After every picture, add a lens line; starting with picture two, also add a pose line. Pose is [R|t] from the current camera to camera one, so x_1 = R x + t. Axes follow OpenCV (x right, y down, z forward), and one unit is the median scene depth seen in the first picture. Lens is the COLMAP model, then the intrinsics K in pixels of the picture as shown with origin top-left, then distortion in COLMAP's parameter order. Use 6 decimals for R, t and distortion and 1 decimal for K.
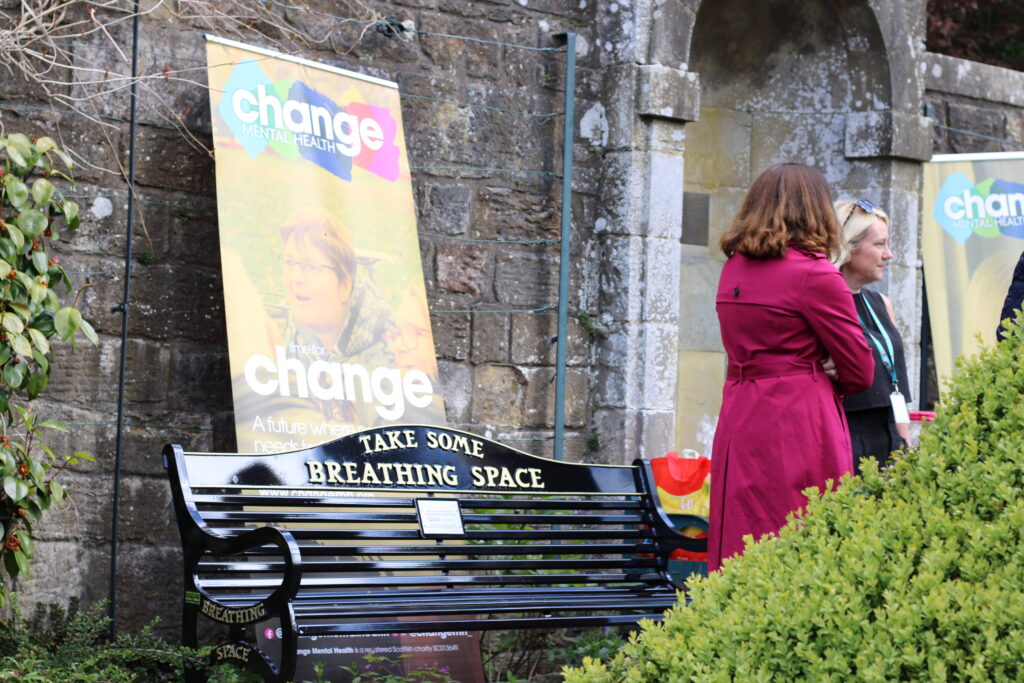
lens RADIAL K [[2388.4, 0, 518.4], [0, 2388.4, 346.7], [0, 0, 1]] dist [-0.087855, 0.000000]
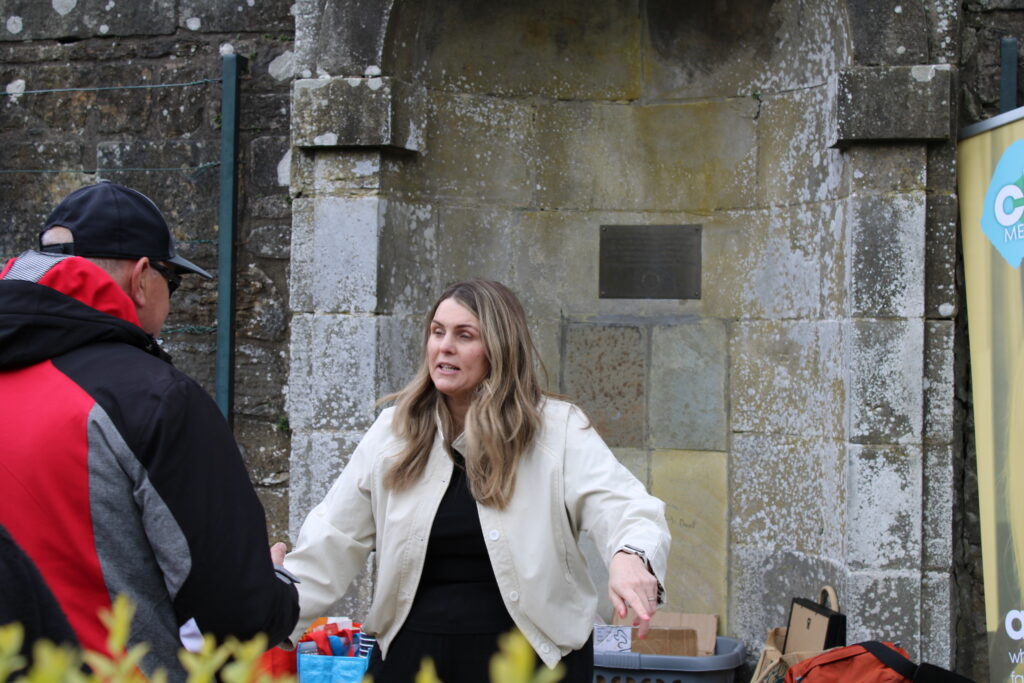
lens RADIAL K [[1829.5, 0, 522.6], [0, 1829.5, 340.0], [0, 0, 1]] dist [0.024967, 0.000000]
pose [[0.546529, -0.025690, -0.837046, 0.650430], [0.036009, 0.999326, -0.007160, -0.036782], [0.836665, -0.026228, 0.547086, 0.866140]]
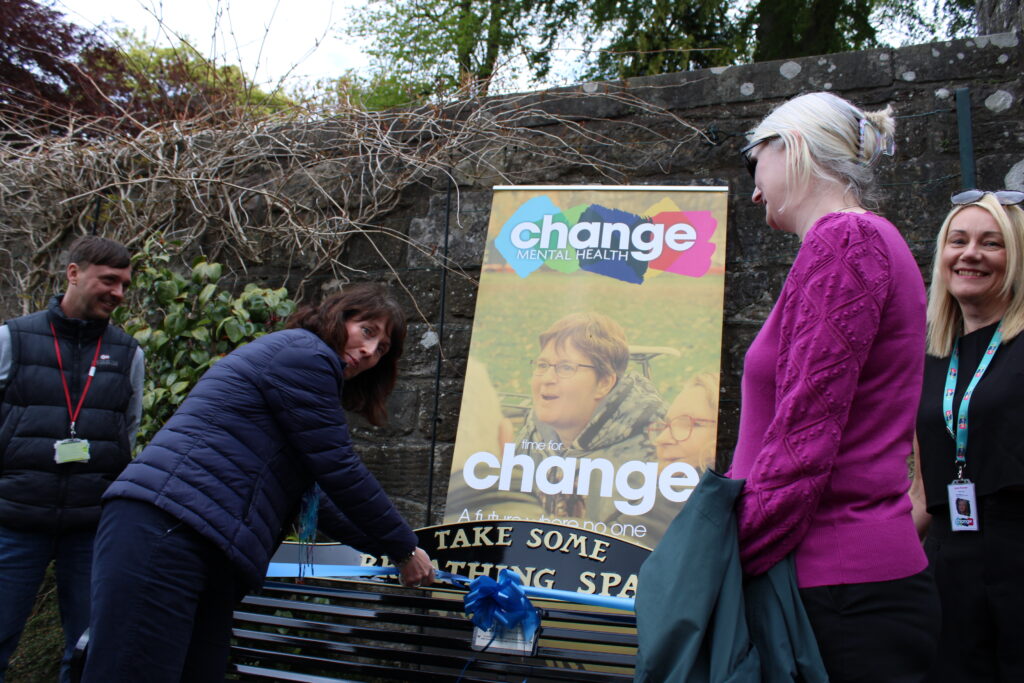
lens RADIAL K [[883.7, 0, 510.9], [0, 883.7, 342.3], [0, 0, 1]] dist [-0.144764, 0.101371]
pose [[0.462060, -0.153754, -0.873419, 0.246916], [0.018415, 0.986308, -0.163885, 0.019640], [0.886657, 0.059640, 0.458565, 0.802613]]
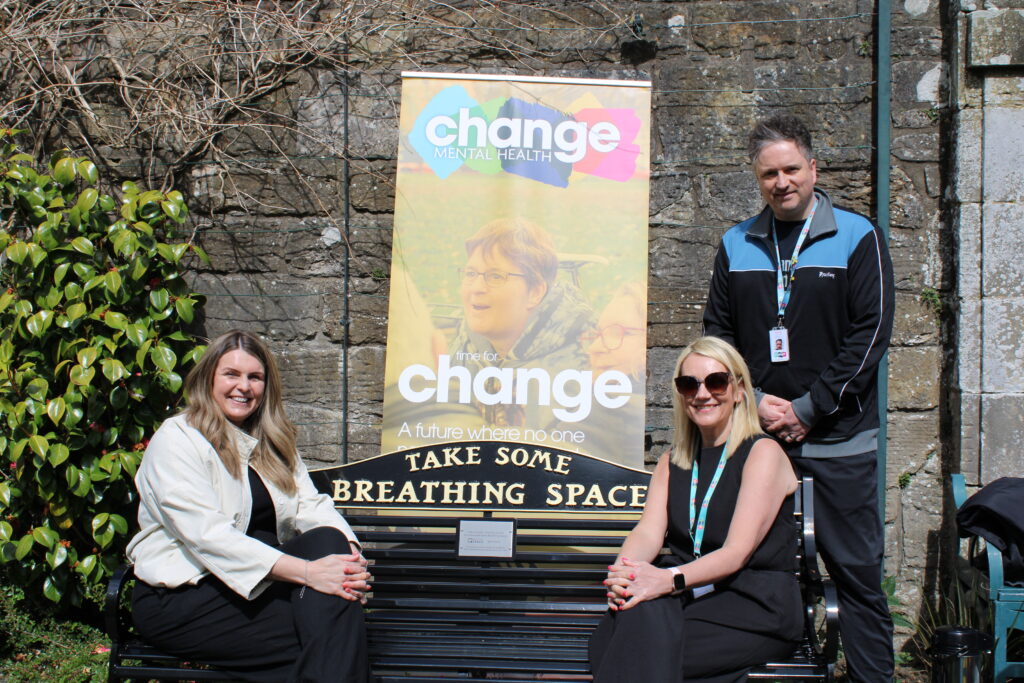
lens RADIAL K [[1321.2, 0, 514.0], [0, 1321.2, 340.1], [0, 0, 1]] dist [-0.048476, 0.000000]
pose [[0.658944, 0.000697, -0.752191, 0.361016], [0.057220, 0.997056, 0.051050, -0.034648], [0.750012, -0.076680, 0.656964, 0.622636]]
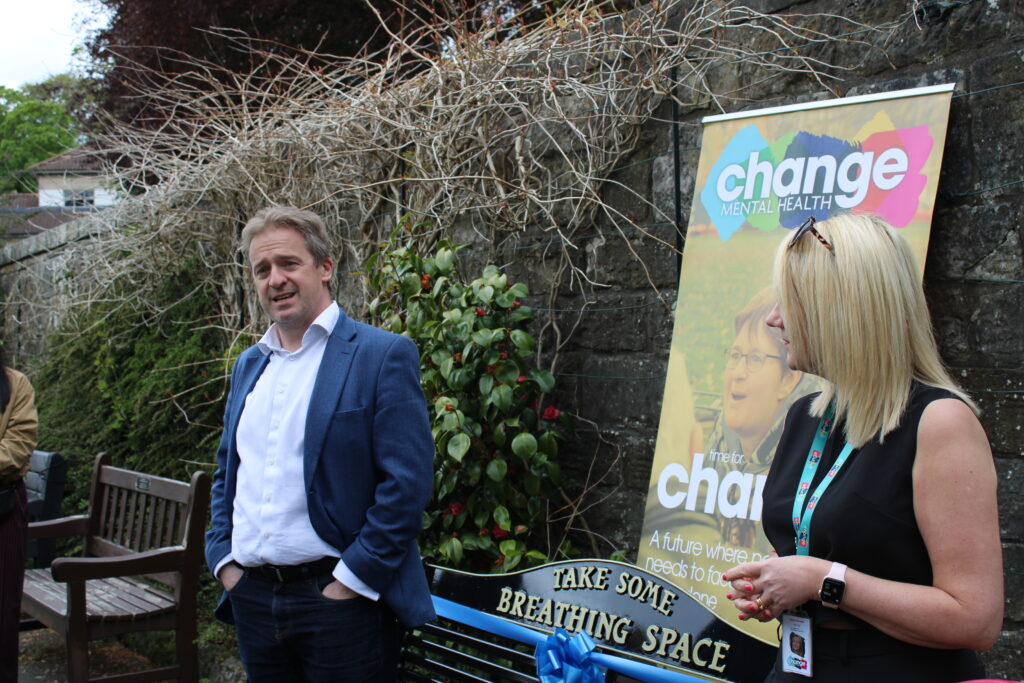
lens RADIAL K [[1431.7, 0, 515.9], [0, 1431.7, 343.6], [0, 0, 1]] dist [-0.023253, 0.000000]
pose [[-0.188279, -0.022552, -0.981857, 0.434149], [0.071156, 0.996796, -0.036540, -0.026066], [0.979534, -0.076745, -0.186071, 1.017736]]
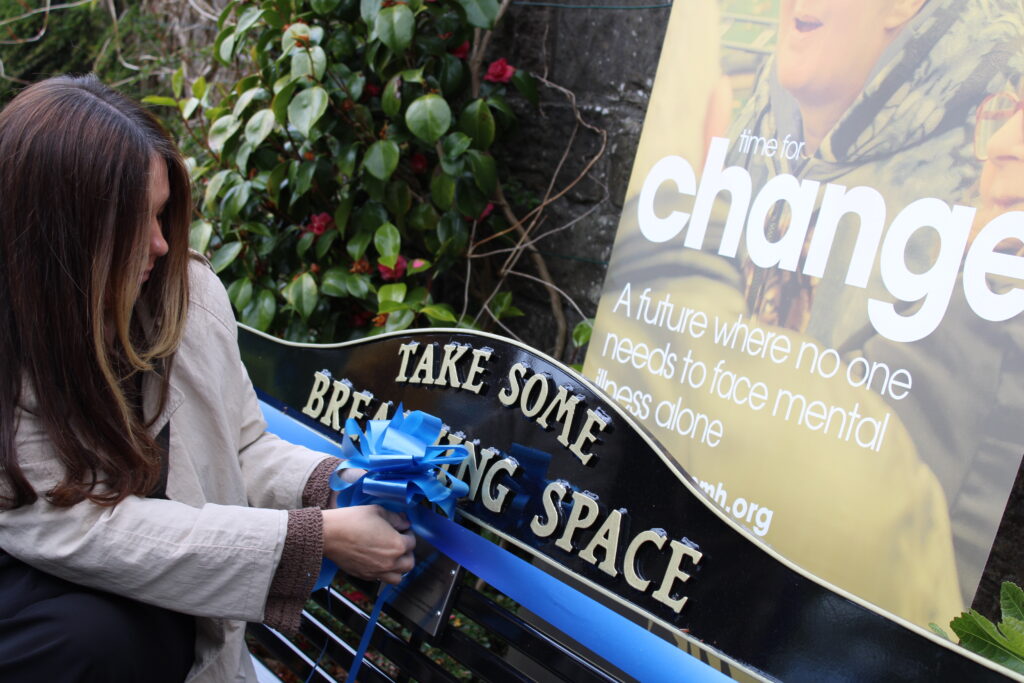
lens RADIAL K [[1670.1, 0, 521.7], [0, 1670.1, 332.0], [0, 0, 1]] dist [0.005539, 0.000000]
pose [[-0.240840, 0.119587, -0.963169, 0.214237], [0.004137, 0.992498, 0.122193, -0.002415], [0.970556, 0.025444, -0.239528, 1.021999]]
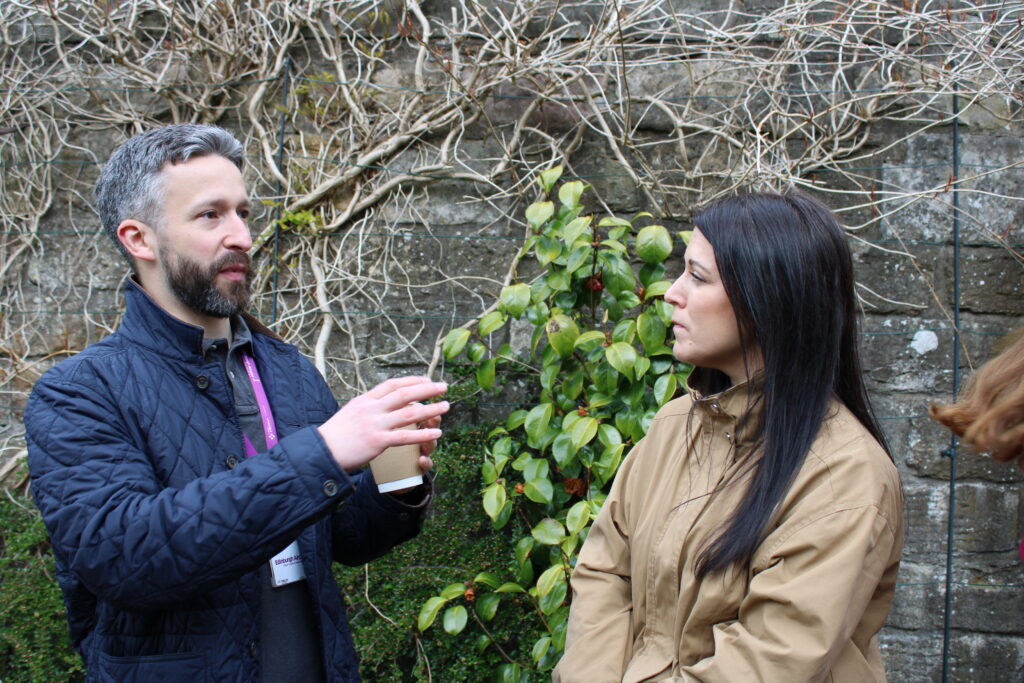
lens RADIAL K [[1077.3, 0, 512.9], [0, 1077.3, 350.8], [0, 0, 1]] dist [-0.065894, 0.000000]
pose [[0.714482, -0.029165, -0.699046, -0.001644], [0.032390, 0.999438, -0.008592, -0.055055], [0.698904, -0.016504, 0.715025, 0.581626]]
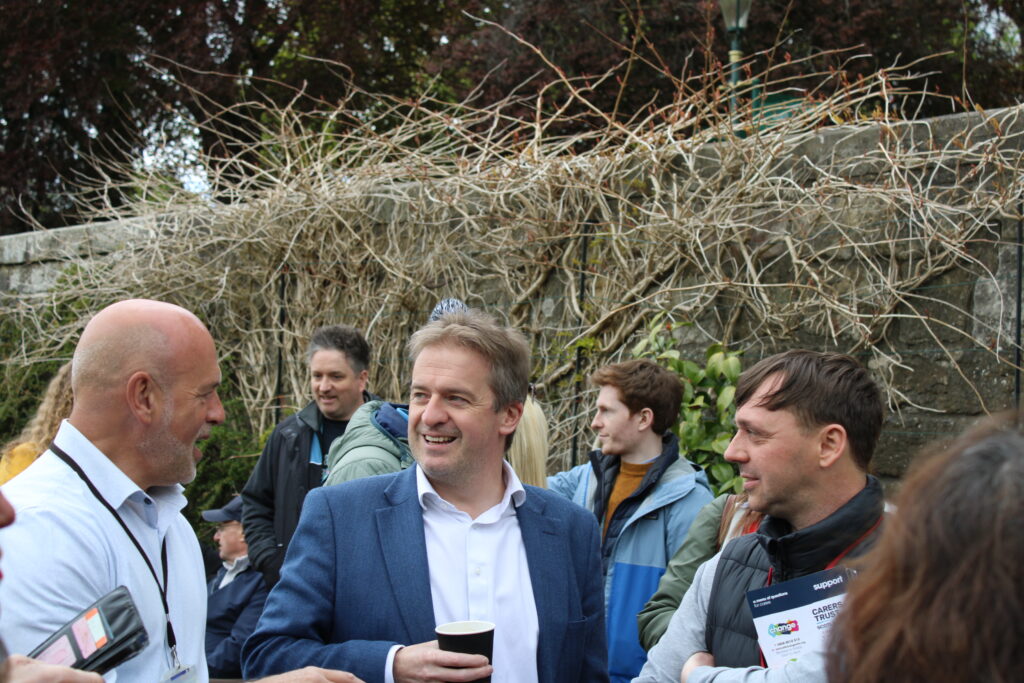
lens RADIAL K [[1829.5, 0, 509.1], [0, 1829.5, 339.4], [0, 0, 1]] dist [0.024967, 0.000000]
pose [[0.002952, -0.064564, -0.997909, 0.570498], [0.021481, 0.997687, -0.064486, -0.054503], [0.999765, -0.021246, 0.004332, 0.771773]]
